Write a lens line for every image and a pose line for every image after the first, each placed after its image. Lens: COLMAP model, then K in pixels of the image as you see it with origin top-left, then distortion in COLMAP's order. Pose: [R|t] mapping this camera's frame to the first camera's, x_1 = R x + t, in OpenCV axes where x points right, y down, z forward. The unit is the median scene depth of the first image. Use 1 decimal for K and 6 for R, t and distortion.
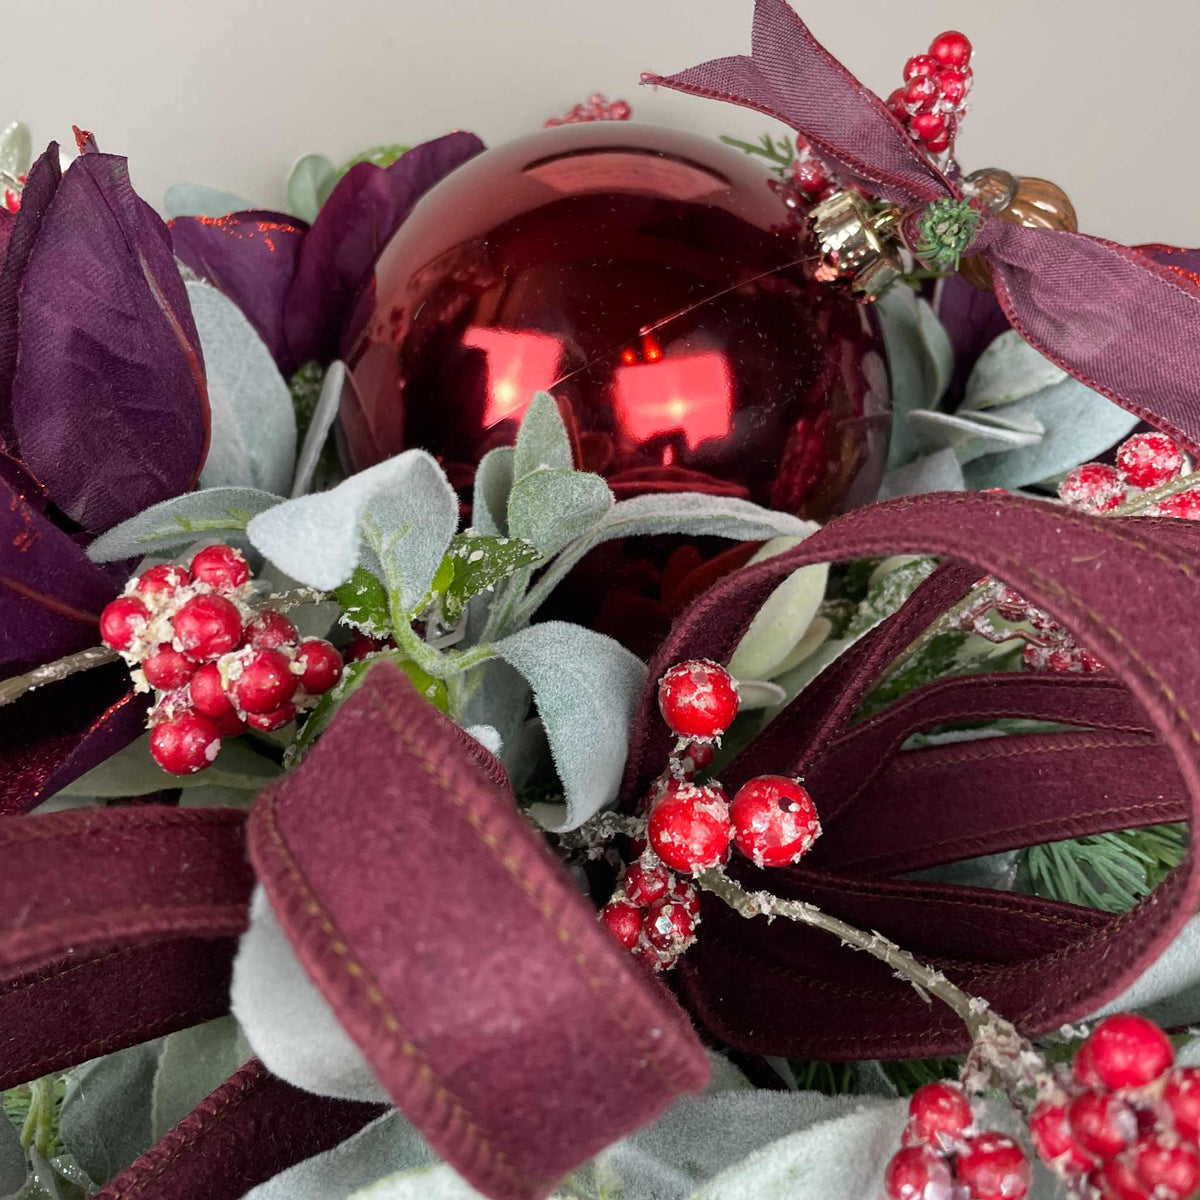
lens RADIAL K [[1238.9, 0, 591.9], [0, 1238.9, 511.9], [0, 0, 1]] dist [0.070021, -0.124075]
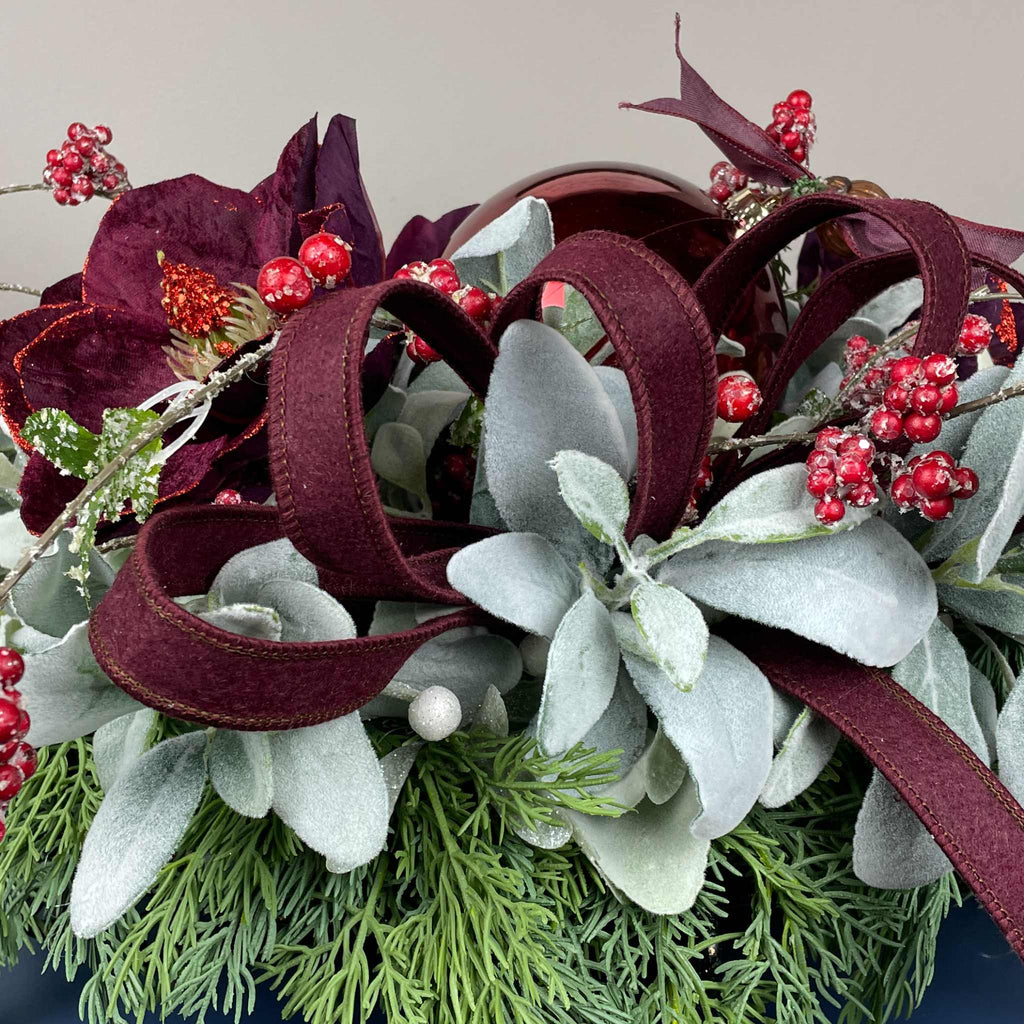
lens RADIAL K [[1470.3, 0, 505.9], [0, 1470.3, 518.3], [0, 0, 1]] dist [0.135488, -0.384587]
pose [[0.998529, -0.043497, 0.032365, -0.207148], [0.051002, 0.956097, -0.288579, 0.776944], [-0.018392, 0.289806, 0.956909, -0.785323]]
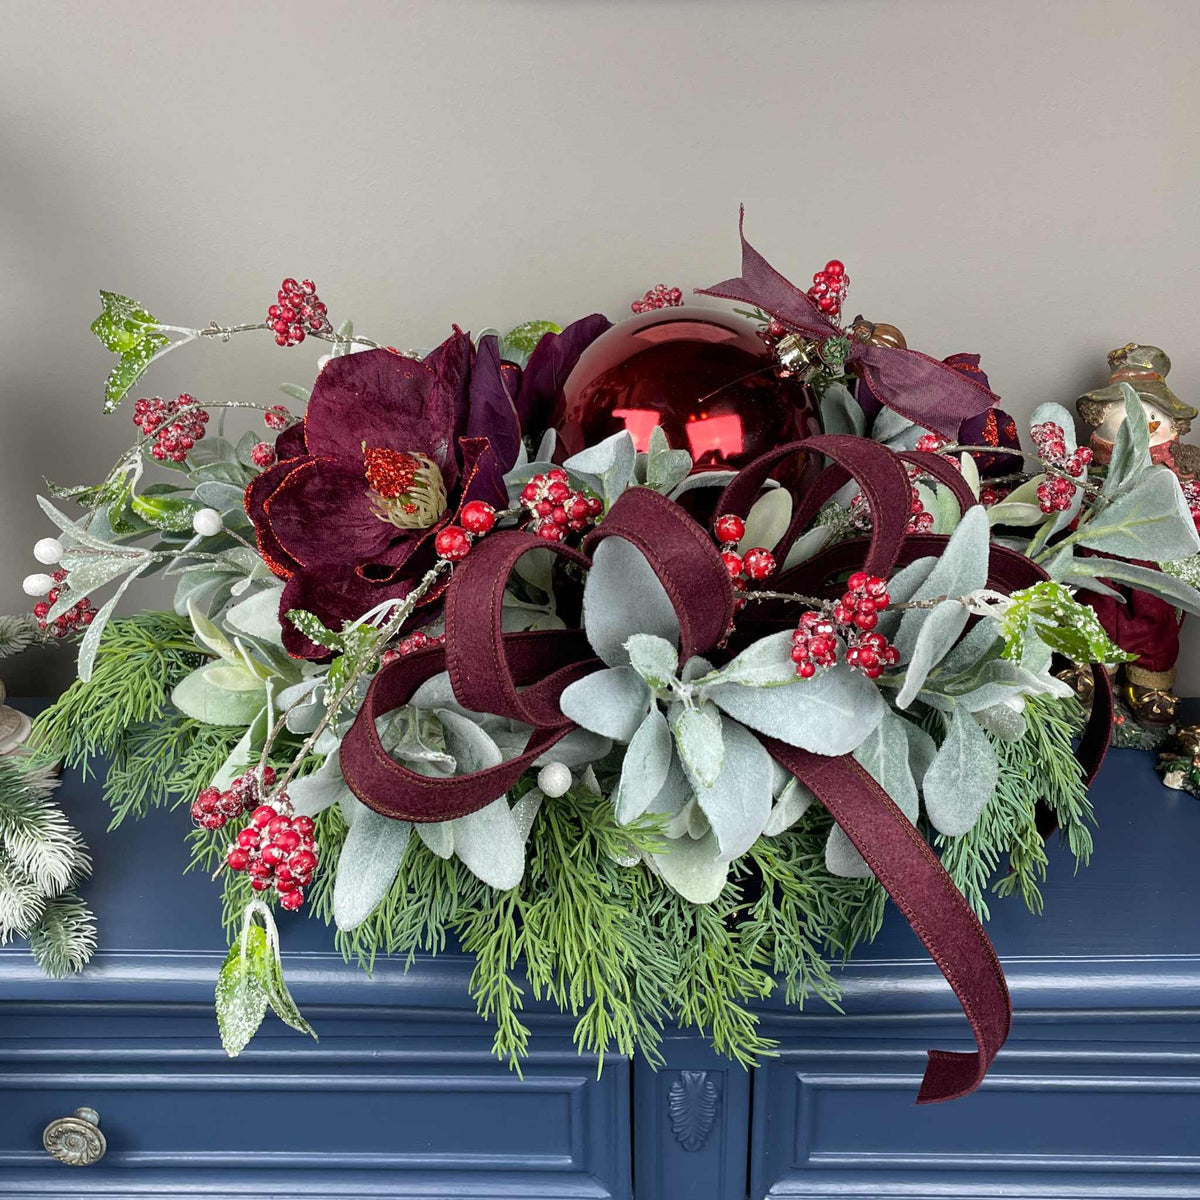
lens RADIAL K [[1414.5, 0, 604.3], [0, 1414.5, 593.3], [0, 0, 1]] dist [0.120957, -0.307882]
pose [[0.998799, -0.046148, -0.016488, -0.107622], [0.044655, 0.995658, -0.081671, 0.414055], [0.020185, 0.080837, 0.996523, -1.572115]]
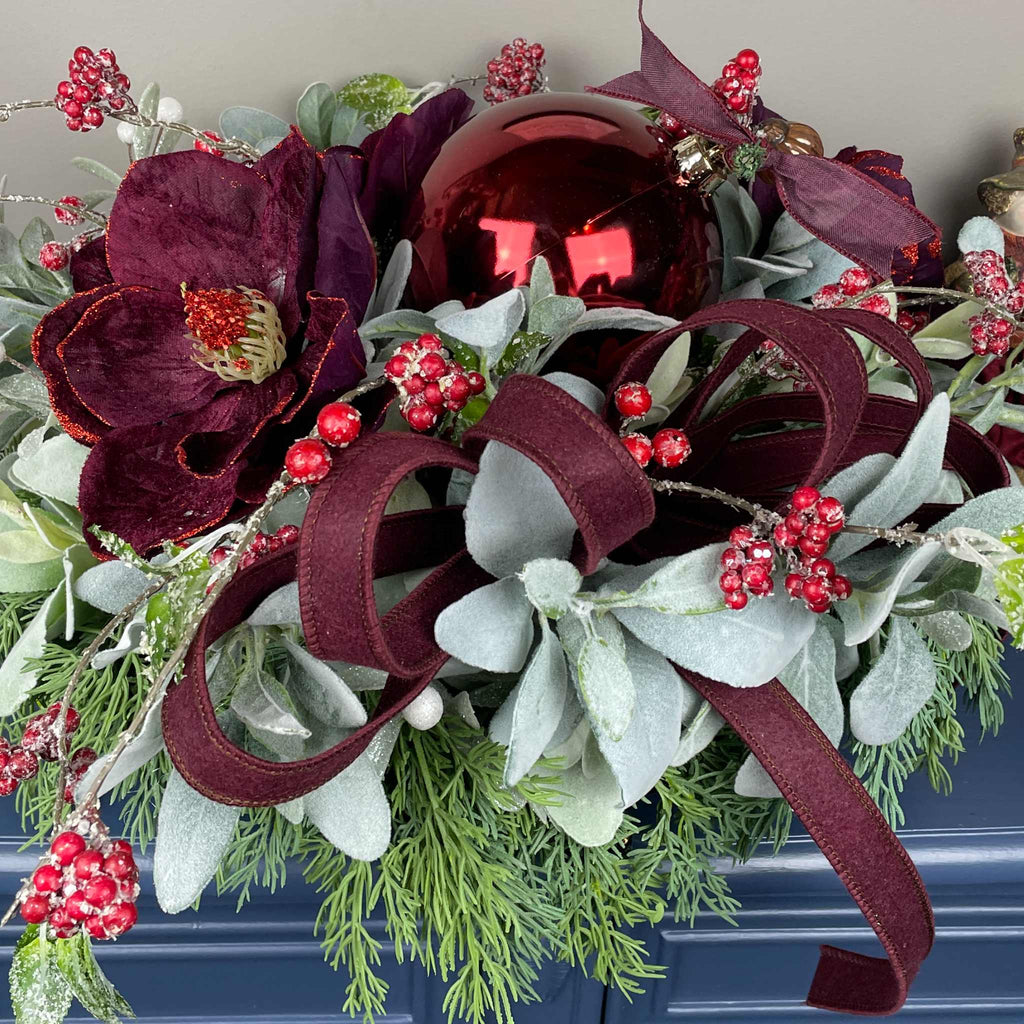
lens RADIAL K [[1371.9, 0, 502.7], [0, 1371.9, 393.5], [0, 0, 1]] dist [0.100223, -0.183382]
pose [[0.997591, -0.037175, 0.058568, -0.225665], [0.035420, 0.998900, 0.030722, 0.046654], [-0.059645, -0.028573, 0.997811, -1.102821]]
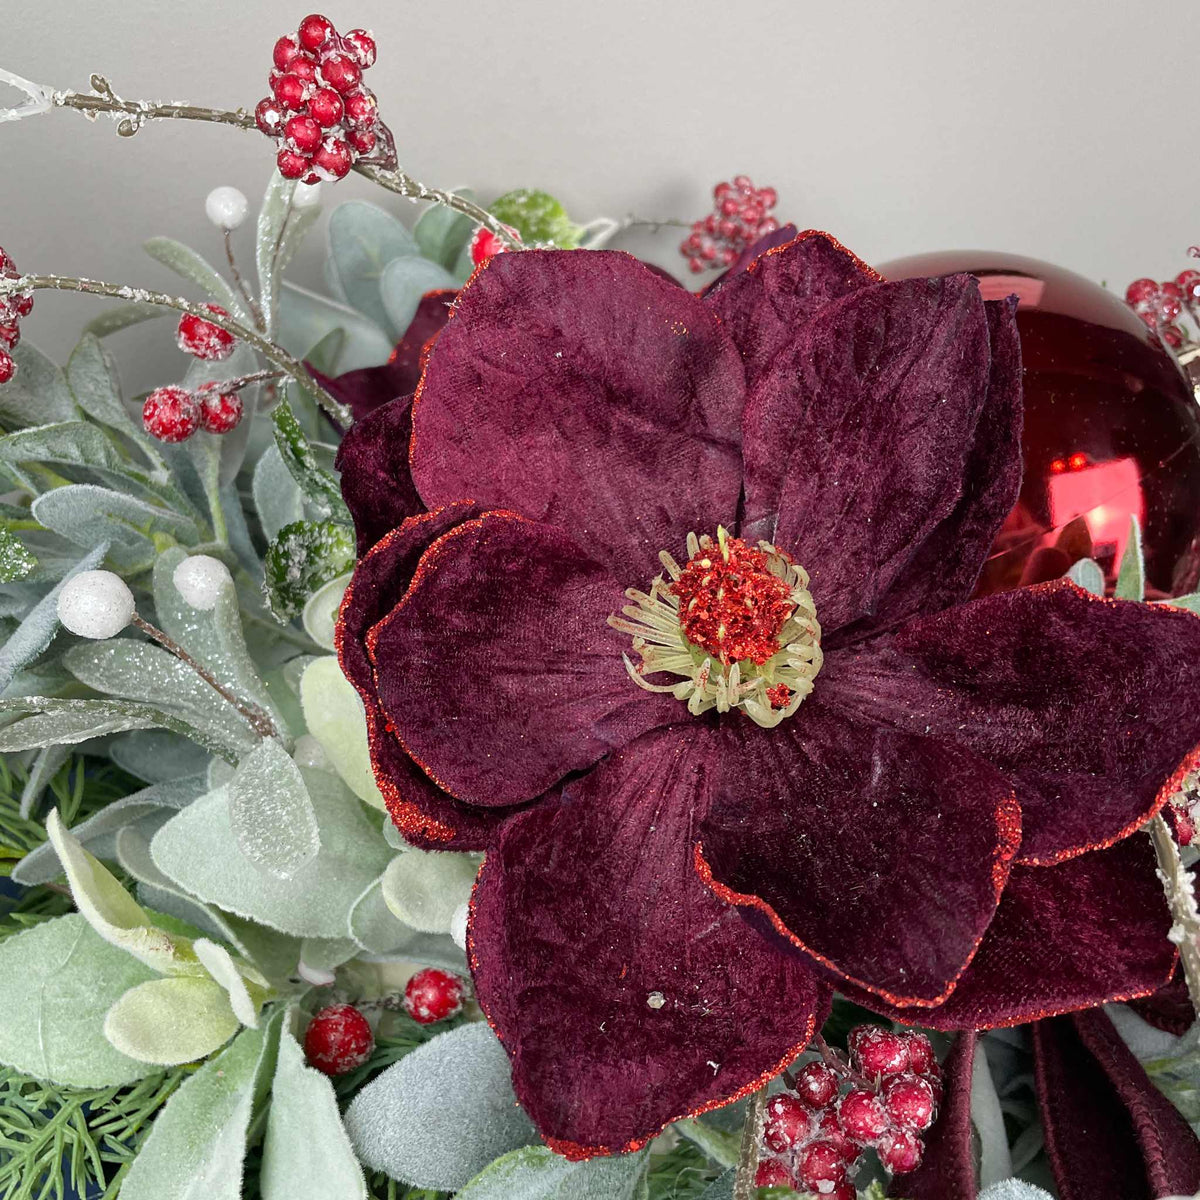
lens RADIAL K [[1234.0, 0, 600.0], [0, 1234.0, 600.0], [0, 0, 1]] dist [0.089889, -0.156521]
pose [[0.914857, 0.024374, 0.403041, -0.944378], [-0.050226, 0.997293, 0.053696, -0.055318], [-0.400641, -0.069368, 0.913605, 0.125078]]
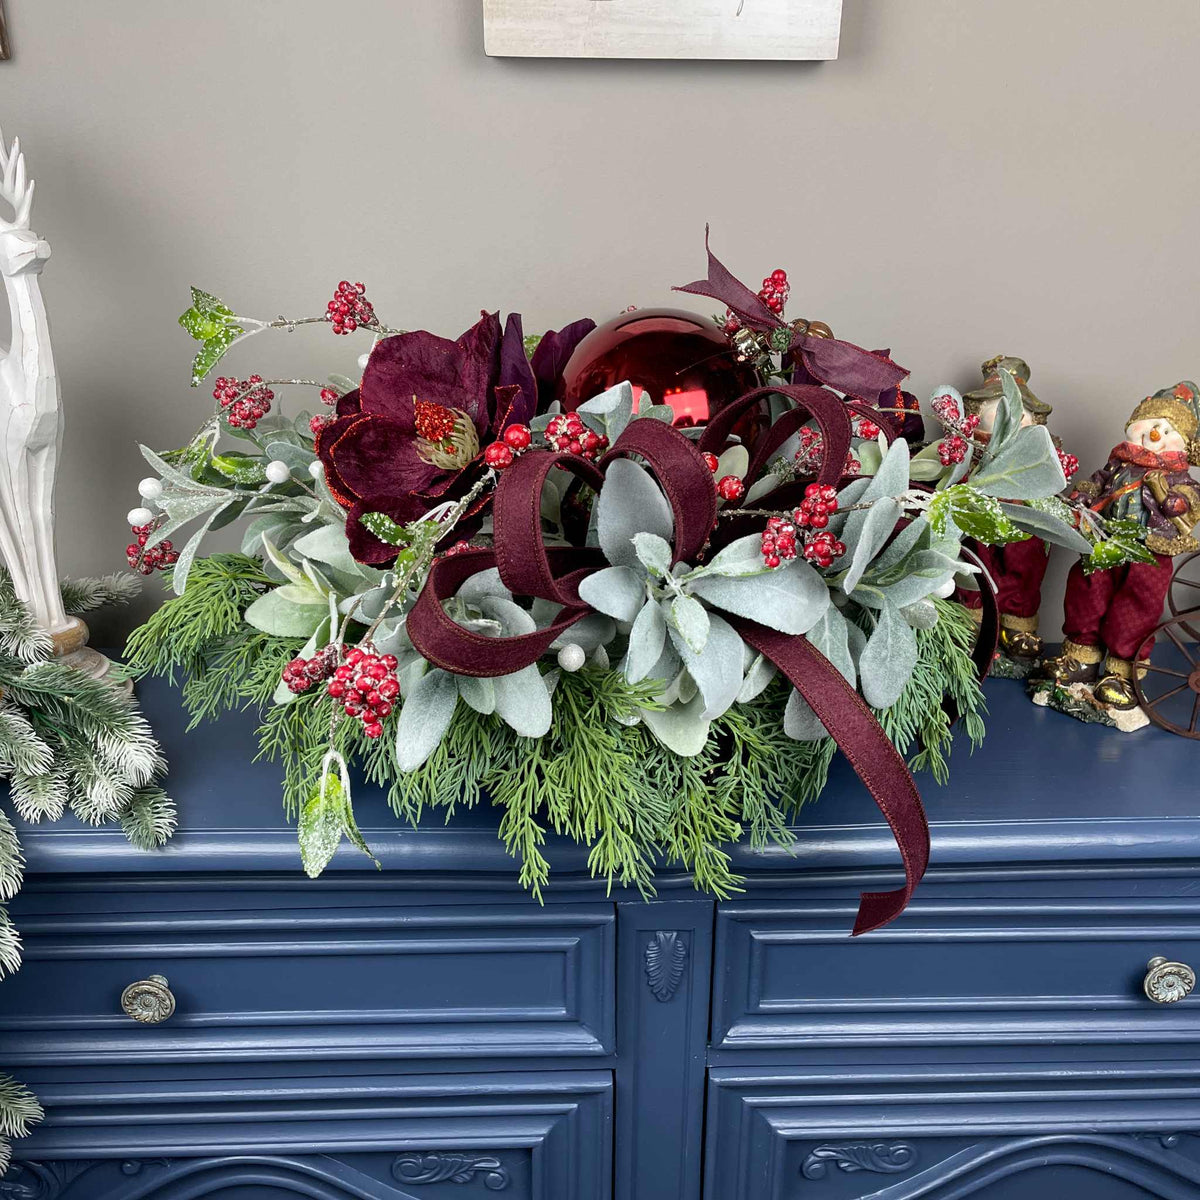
lens RADIAL K [[1193.0, 0, 613.3], [0, 1193.0, 573.3], [0, 0, 1]] dist [0.117875, -0.293934]
pose [[0.997719, -0.047383, 0.048088, -0.263935], [0.053533, 0.989274, -0.135911, 0.689376], [-0.041133, 0.138175, 0.989553, -1.688103]]
